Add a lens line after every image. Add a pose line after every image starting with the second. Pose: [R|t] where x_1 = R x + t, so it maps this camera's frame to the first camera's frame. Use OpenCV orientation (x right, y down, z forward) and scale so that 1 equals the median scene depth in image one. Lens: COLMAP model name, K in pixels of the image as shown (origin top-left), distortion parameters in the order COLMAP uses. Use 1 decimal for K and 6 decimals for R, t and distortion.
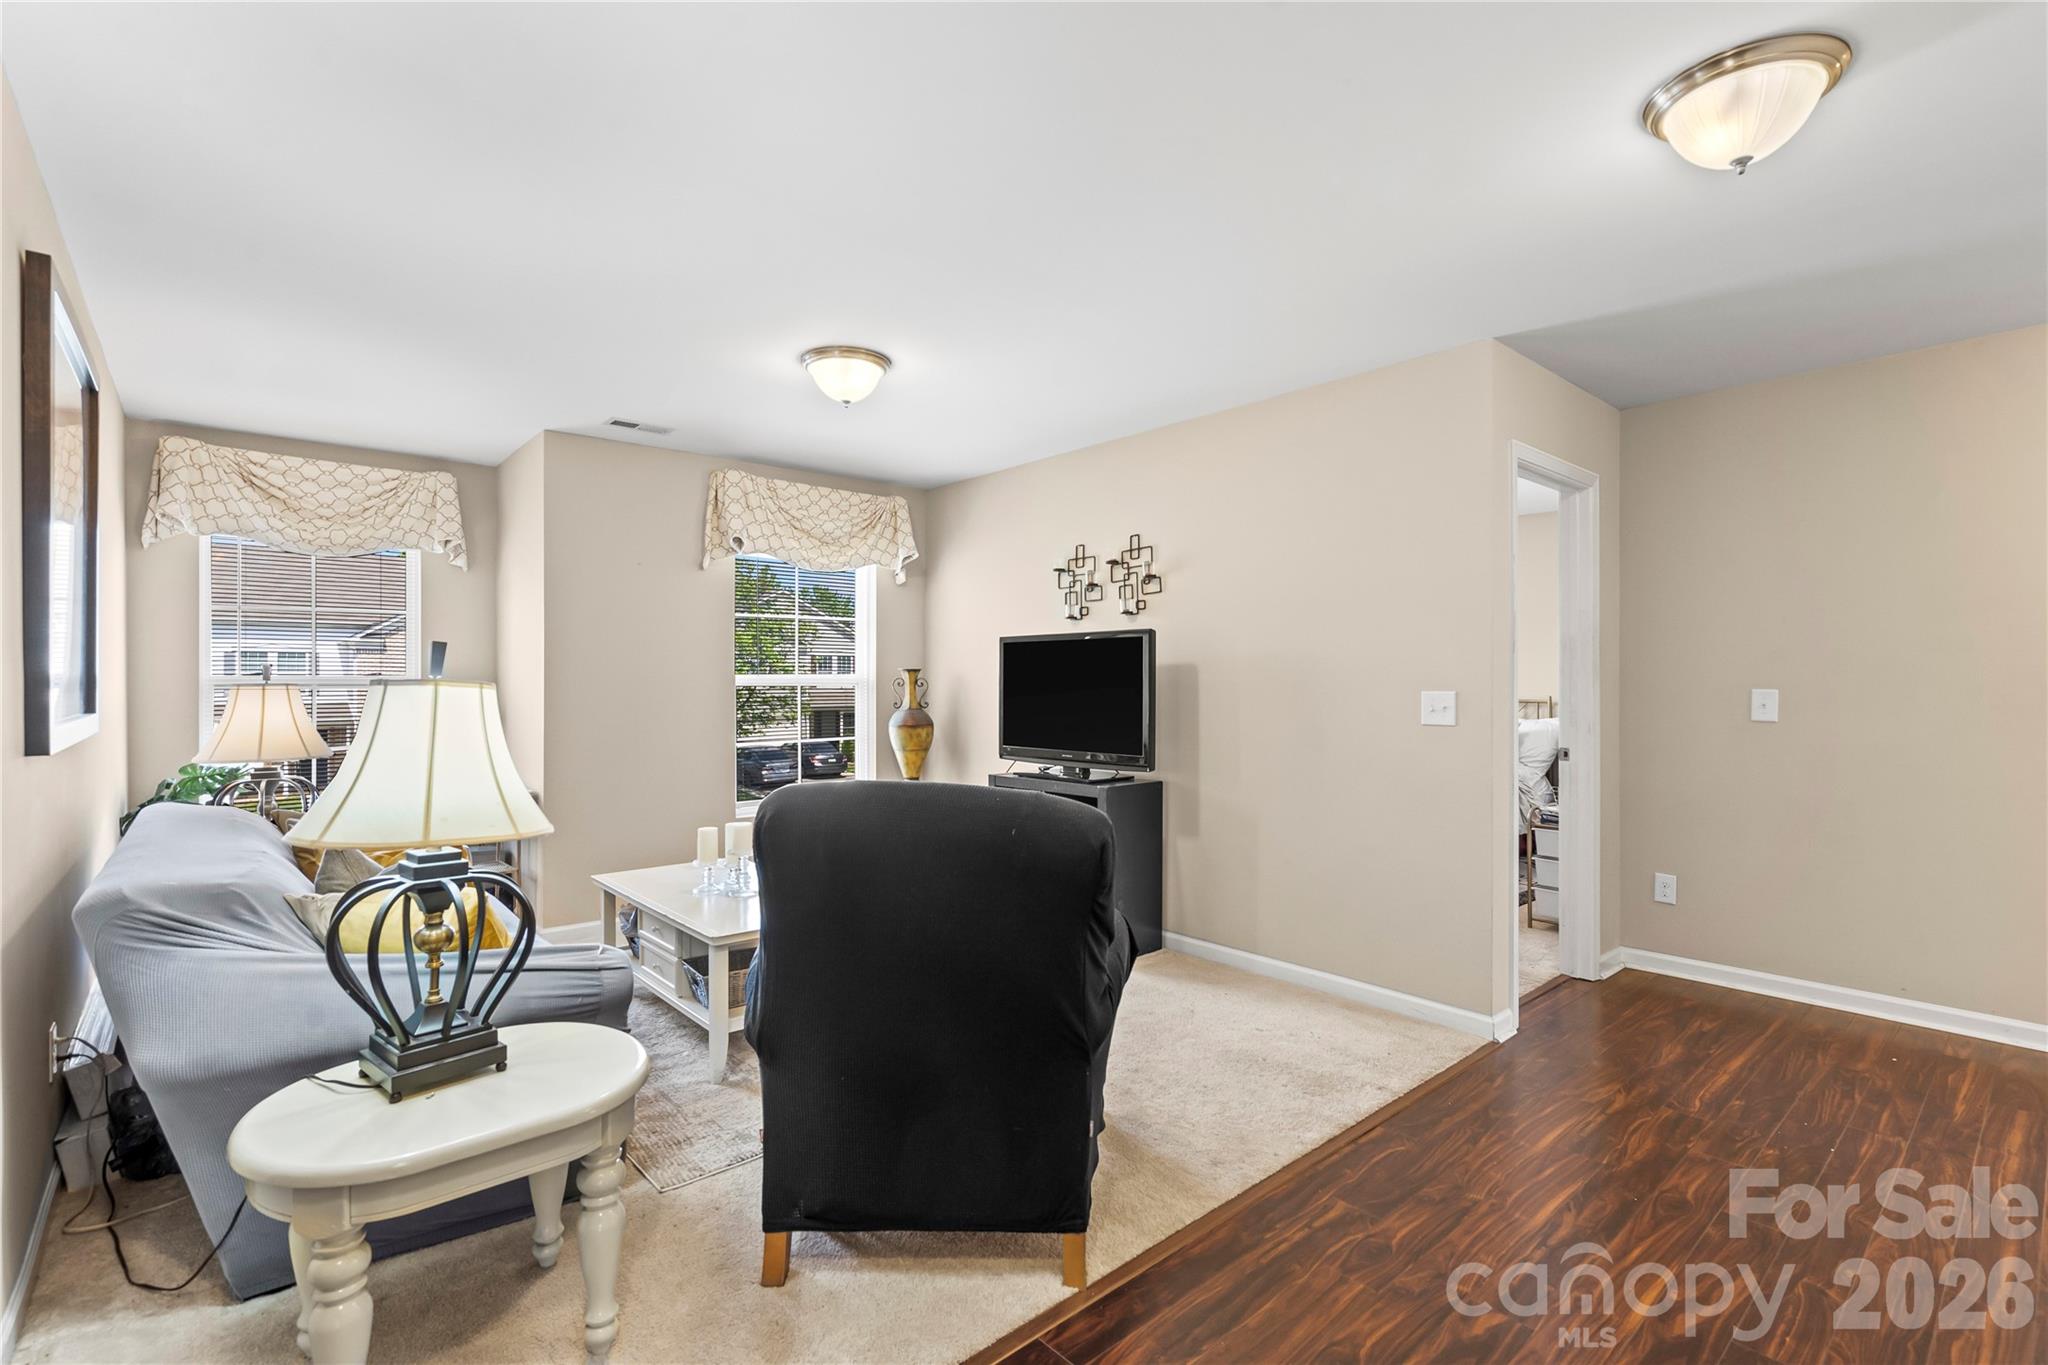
lens RADIAL K [[921.4, 0, 1015.2], [0, 921.4, 682.2], [0, 0, 1]] dist [-0.002485, 0.000089]
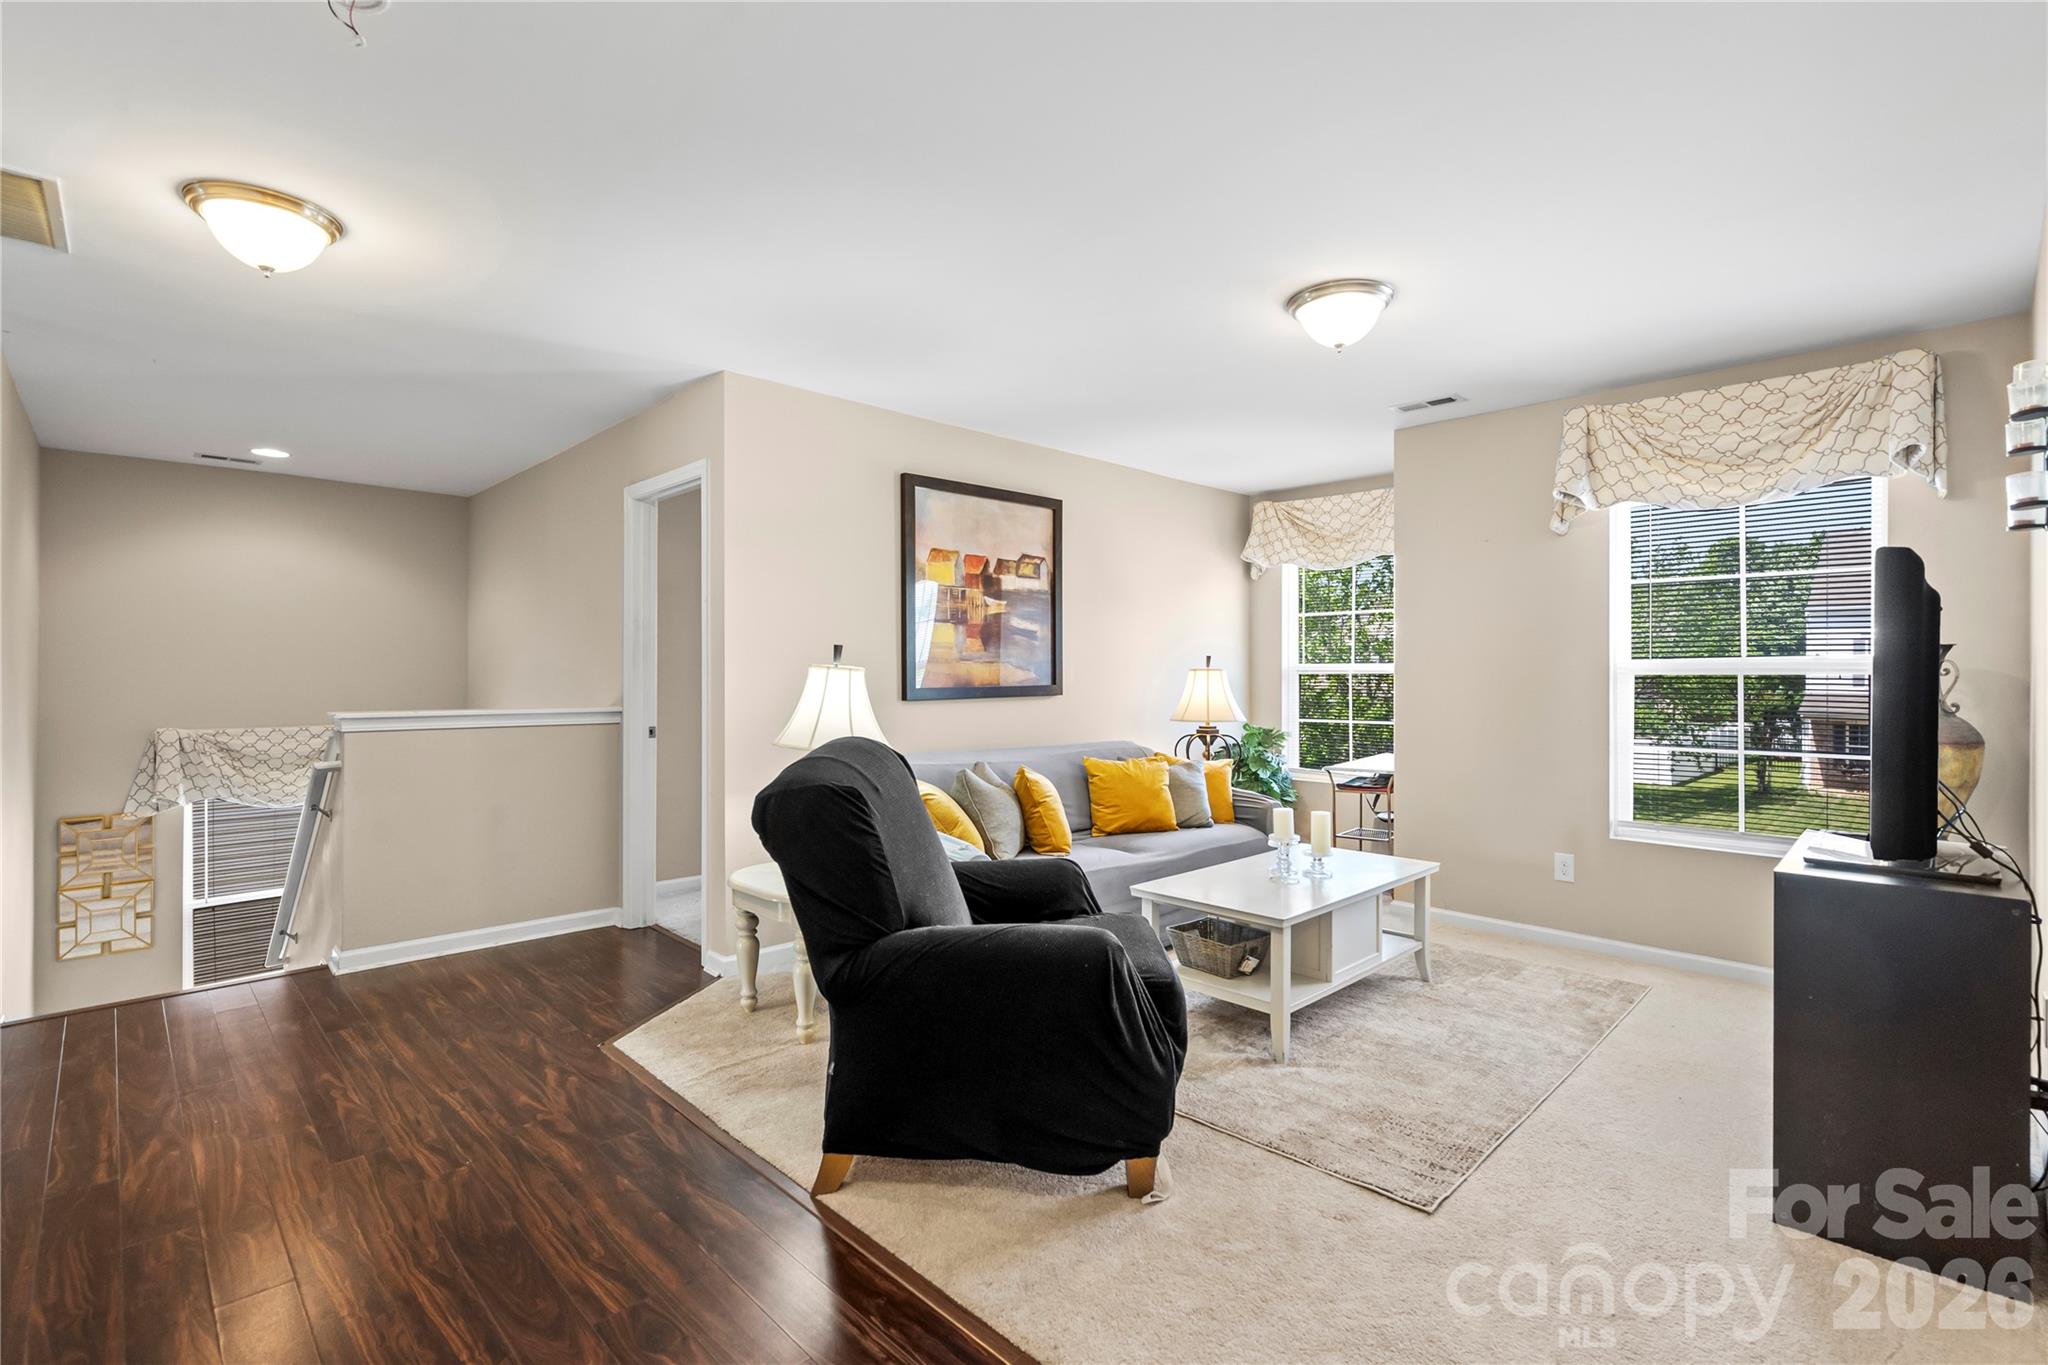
lens RADIAL K [[932.7, 0, 1036.1], [0, 932.7, 668.7], [0, 0, 1]] dist [-0.001869, 0.000380]
pose [[0.075919, -0.001017, -0.997113, 0.689902], [-0.001035, 0.999999, -0.001099, 0.003211], [0.997113, 0.001116, 0.075918, 0.655638]]
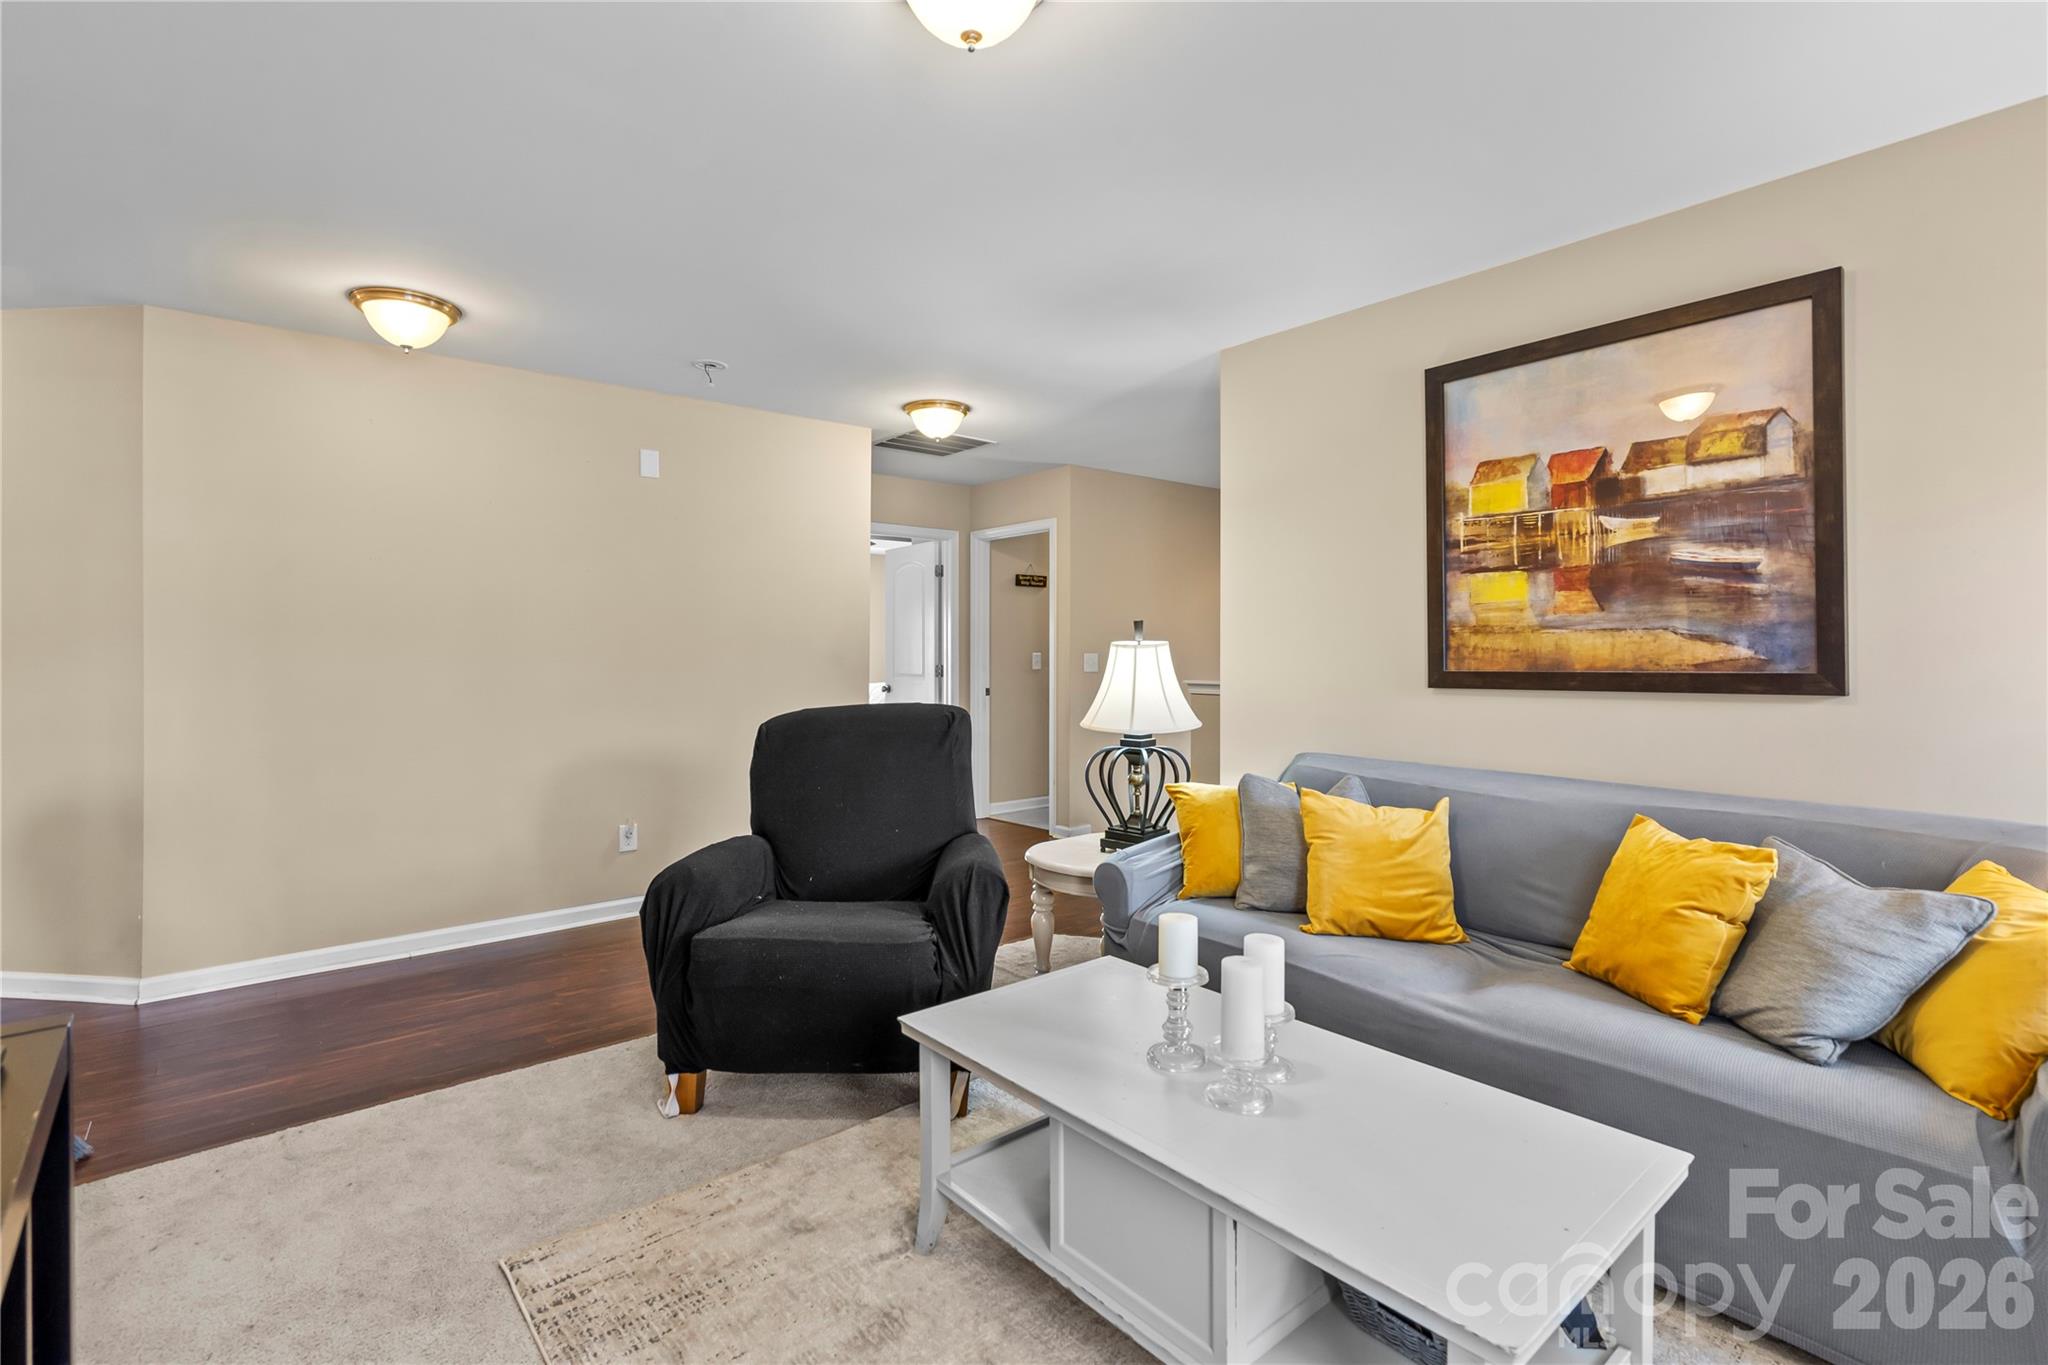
lens RADIAL K [[932.7, 0, 1036.1], [0, 932.7, 668.7], [0, 0, 1]] dist [-0.001869, 0.000380]
pose [[-0.999337, -0.001932, -0.036353, -0.194555], [-0.002146, 0.999981, 0.005845, 0.022010], [0.036341, 0.005919, -0.999322, 1.480372]]
